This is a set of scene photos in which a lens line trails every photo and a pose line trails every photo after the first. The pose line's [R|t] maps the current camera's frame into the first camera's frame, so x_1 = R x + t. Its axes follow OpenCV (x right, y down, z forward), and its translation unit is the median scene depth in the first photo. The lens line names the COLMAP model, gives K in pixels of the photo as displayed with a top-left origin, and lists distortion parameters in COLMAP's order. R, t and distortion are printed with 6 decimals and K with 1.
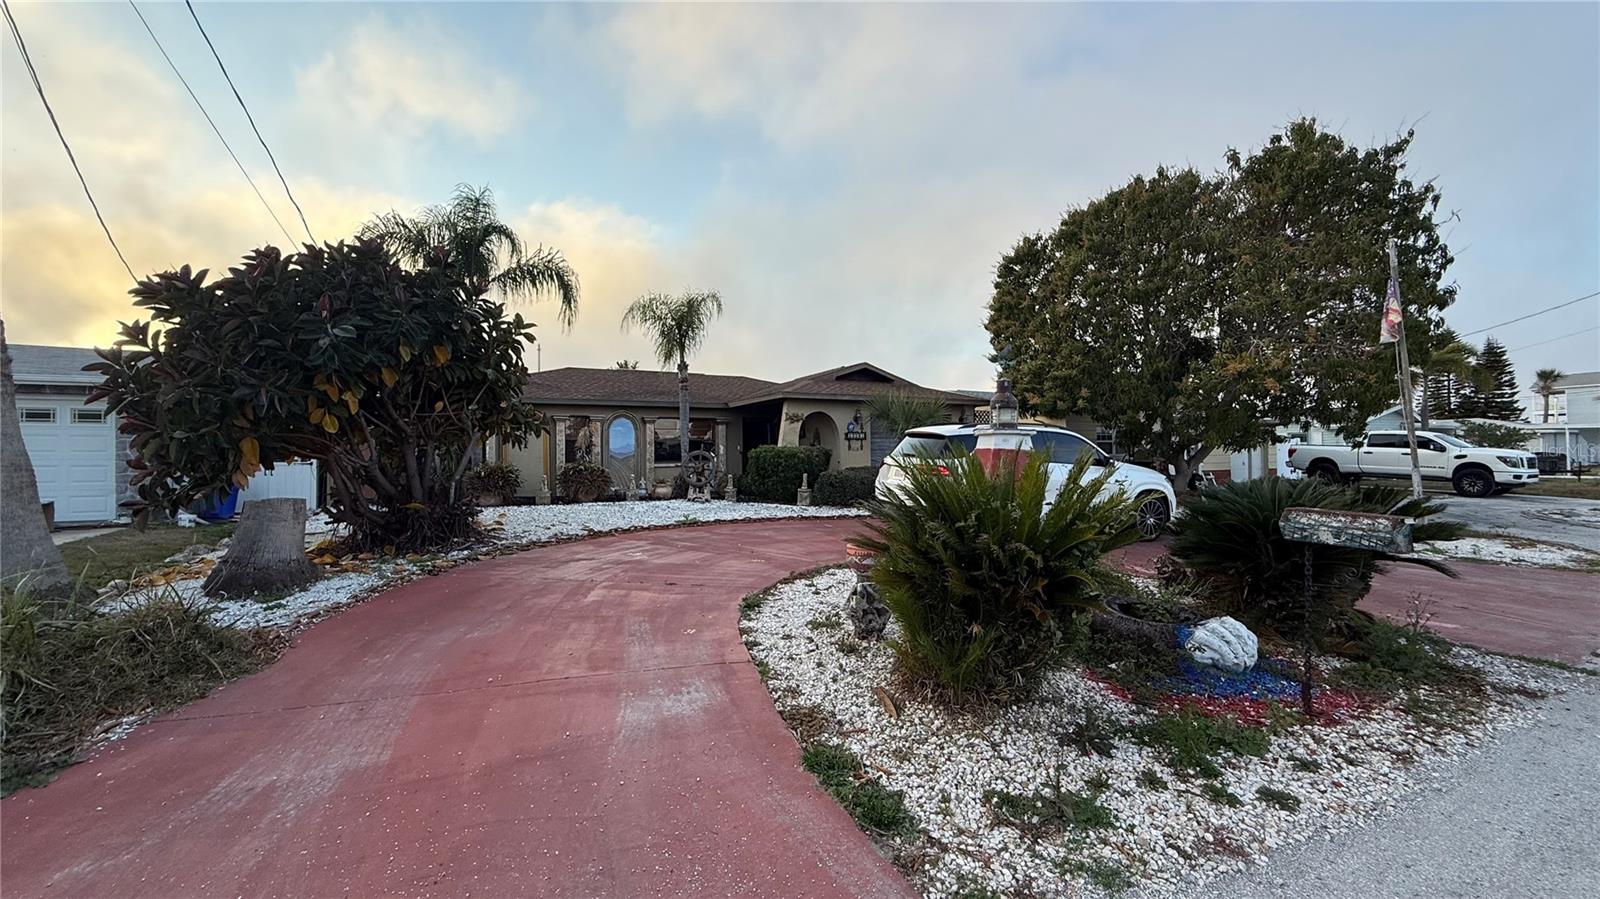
lens RADIAL K [[635.8, 0, 800.0], [0, 635.8, 449.5], [0, 0, 1]] dist [0.000099, -0.000007]
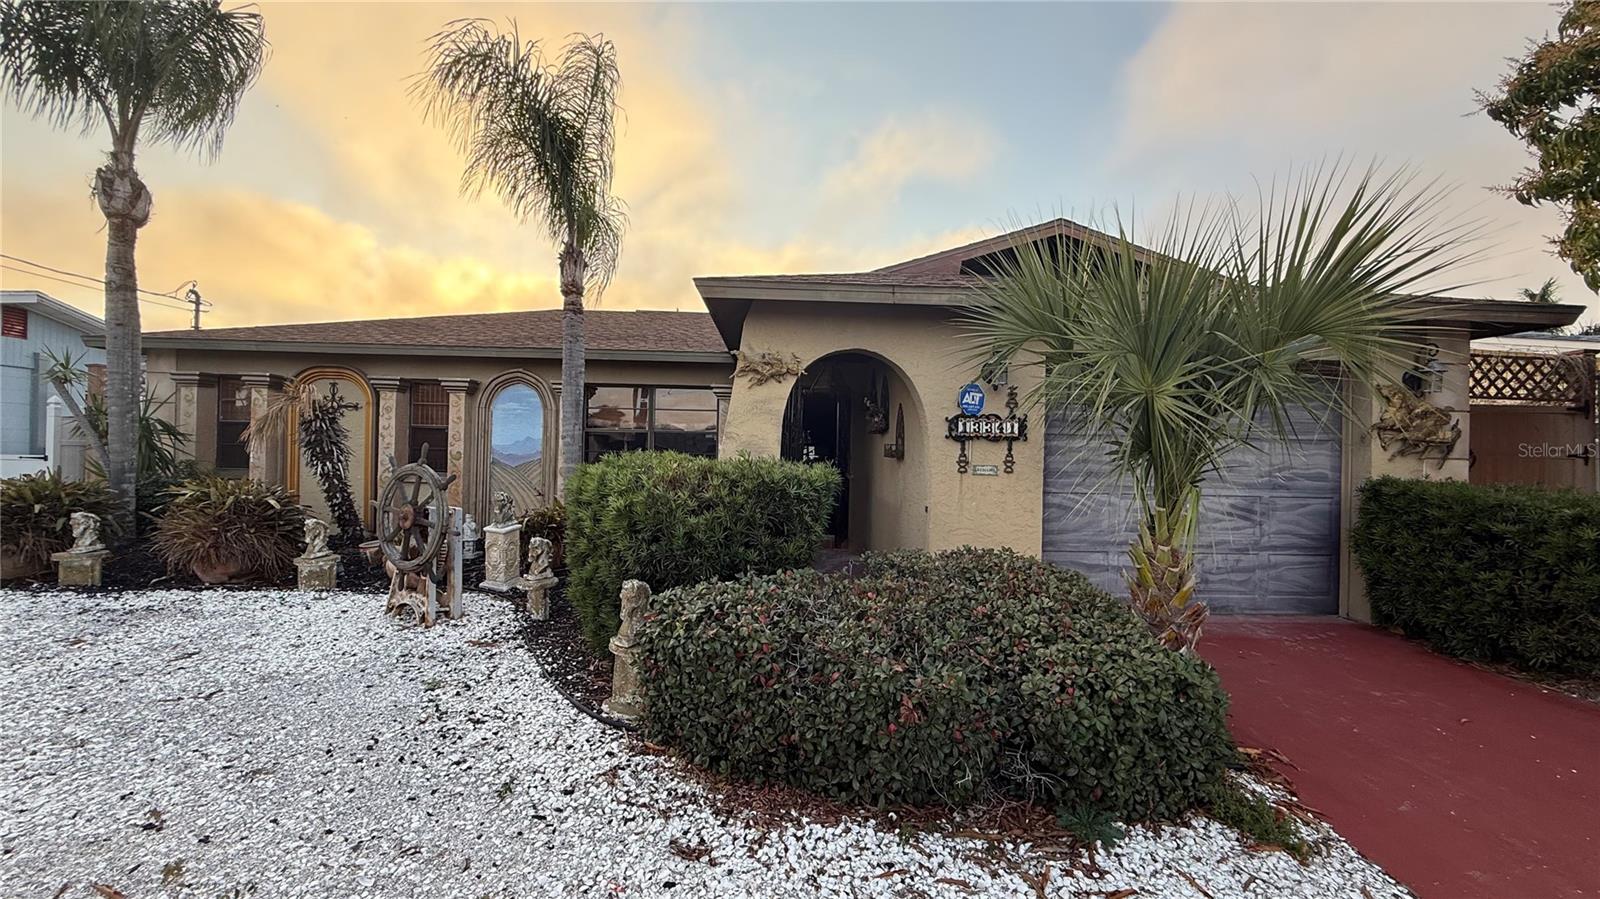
lens RADIAL K [[635.8, 0, 800.0], [0, 635.8, 449.5], [0, 0, 1]] dist [0.000099, -0.000007]
pose [[0.903099, 0.031491, -0.428276, 0.131180], [-0.027279, 0.999500, 0.015971, -0.012879], [0.428565, -0.002740, 0.903507, 0.643783]]
